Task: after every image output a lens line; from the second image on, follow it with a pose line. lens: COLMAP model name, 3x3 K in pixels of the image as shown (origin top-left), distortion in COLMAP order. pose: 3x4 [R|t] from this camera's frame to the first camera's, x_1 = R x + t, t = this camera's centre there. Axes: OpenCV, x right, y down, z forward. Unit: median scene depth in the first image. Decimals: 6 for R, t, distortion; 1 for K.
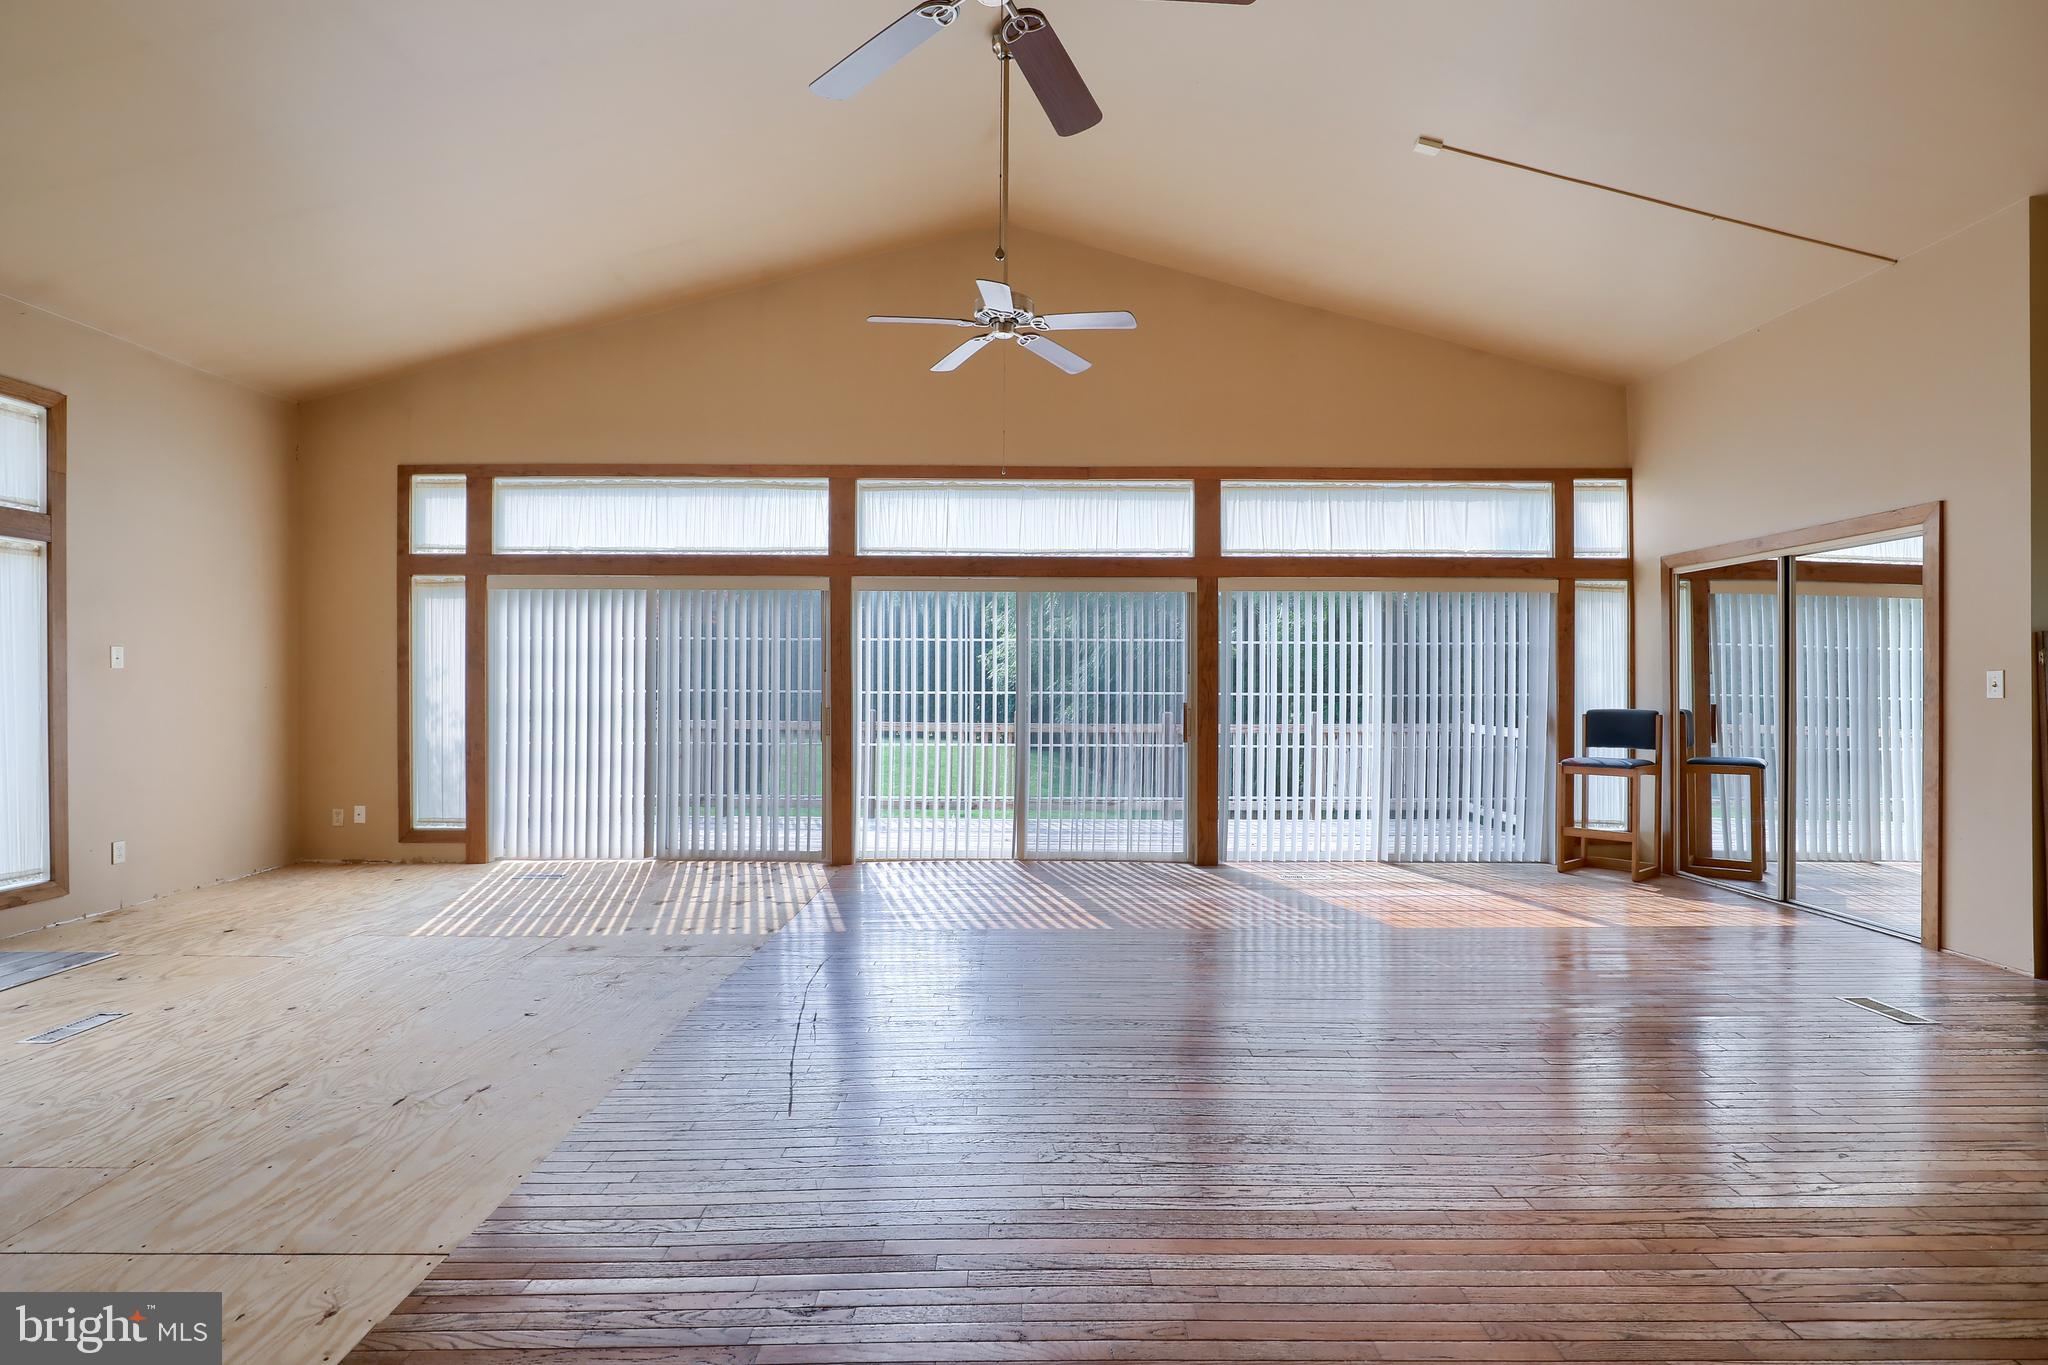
lens RADIAL K [[890.7, 0, 1024.0], [0, 890.7, 682.5], [0, 0, 1]] dist [-0.010132, -0.000044]
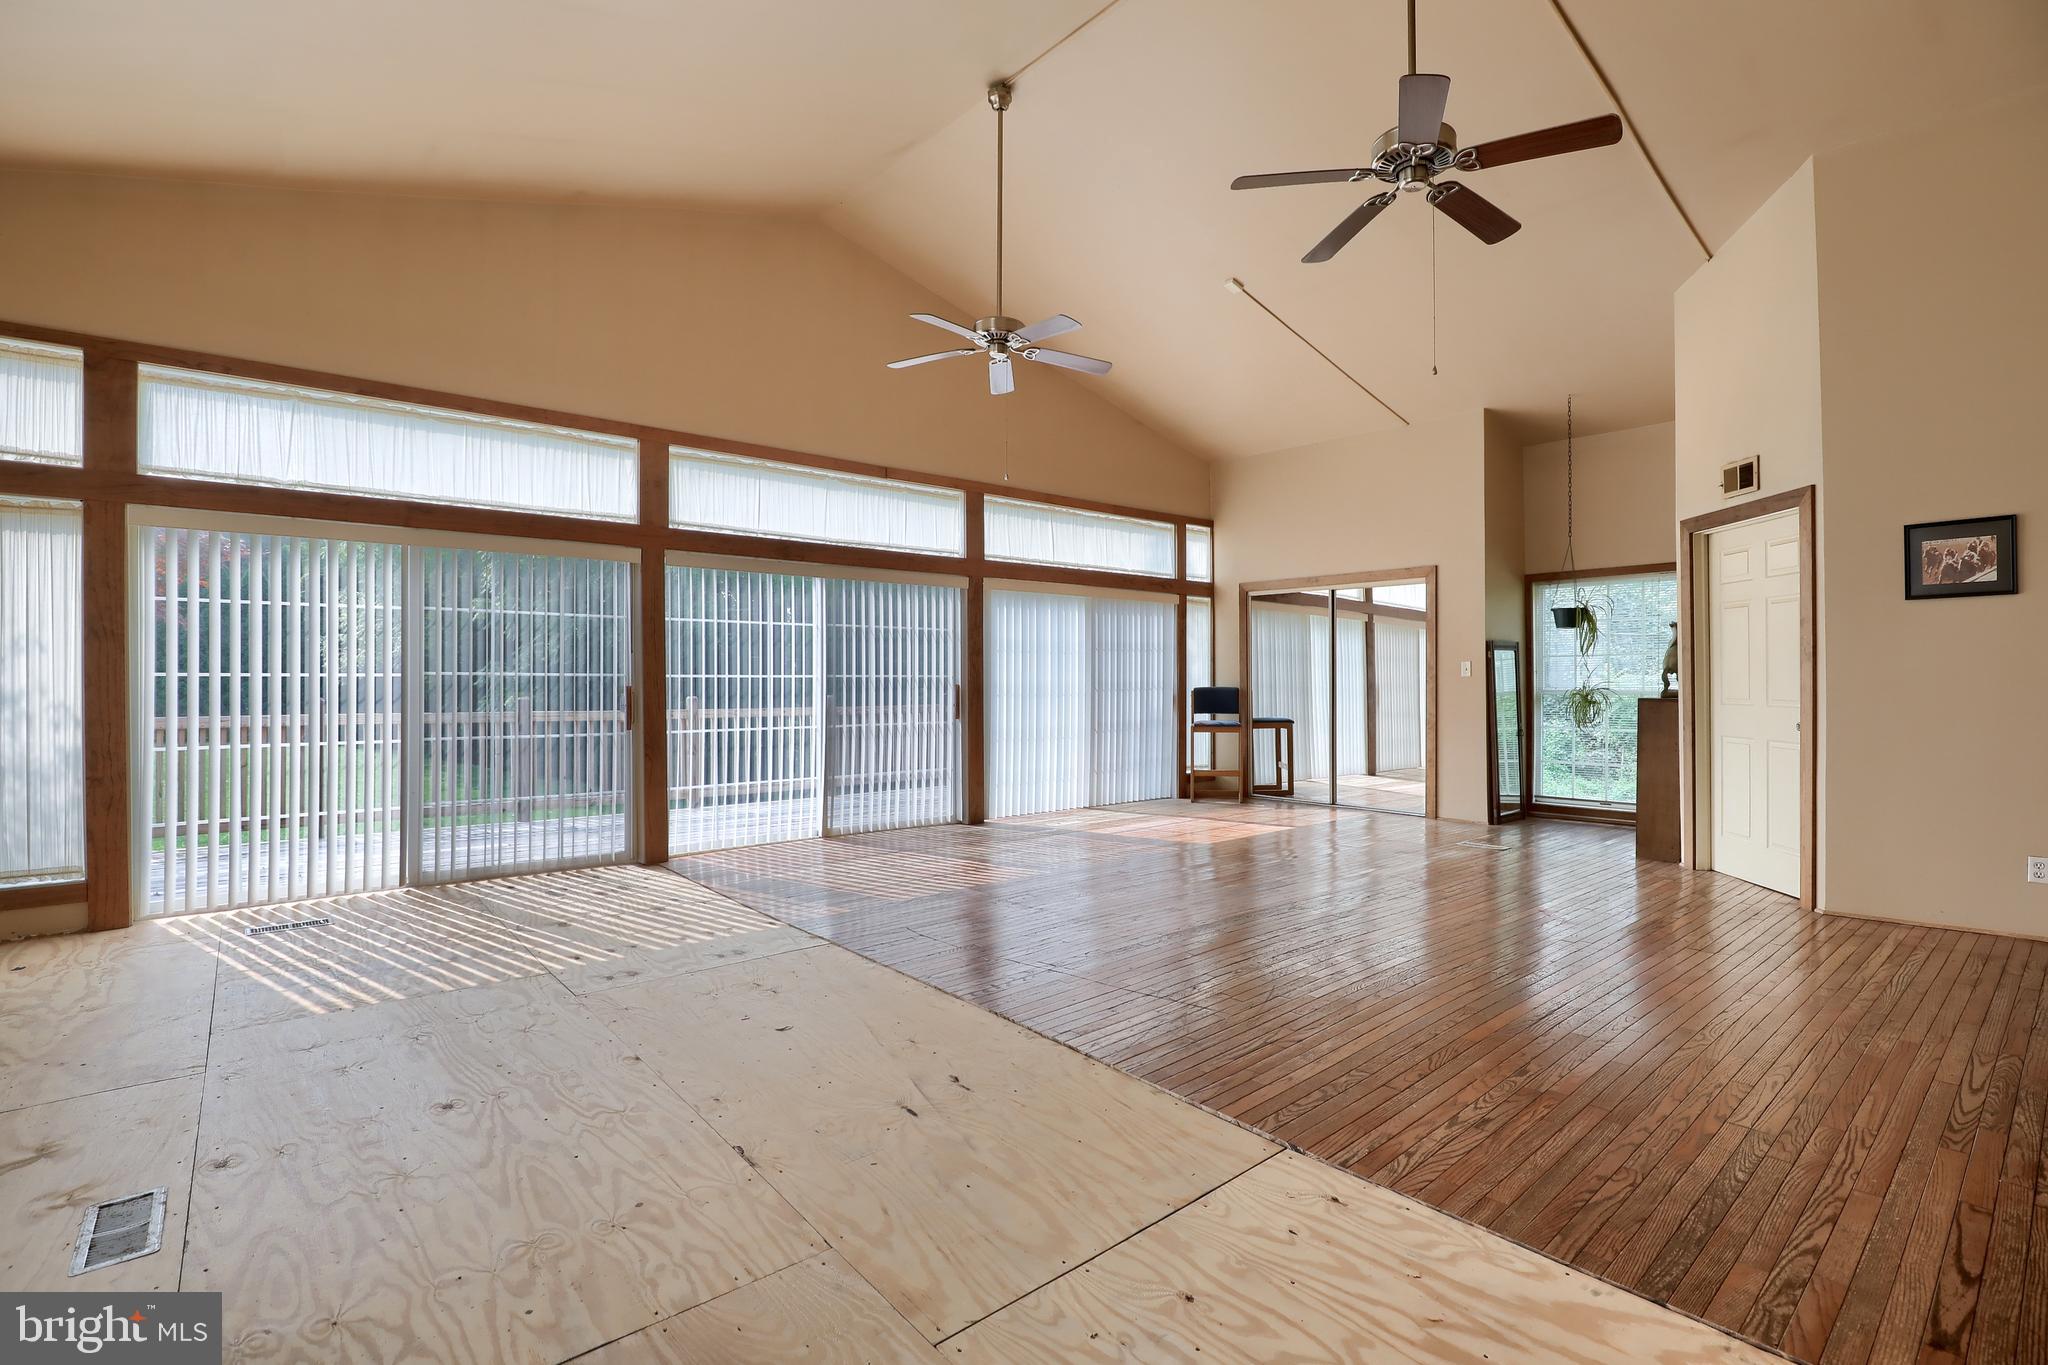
lens RADIAL K [[959.3, 0, 1024.0], [0, 959.3, 682.5], [0, 0, 1]] dist [-0.021223, 0.005129]
pose [[0.762646, -0.005814, 0.646790, -0.554409], [-0.007536, 0.999812, 0.017874, -0.002844], [-0.646772, -0.018506, 0.762459, 0.000858]]
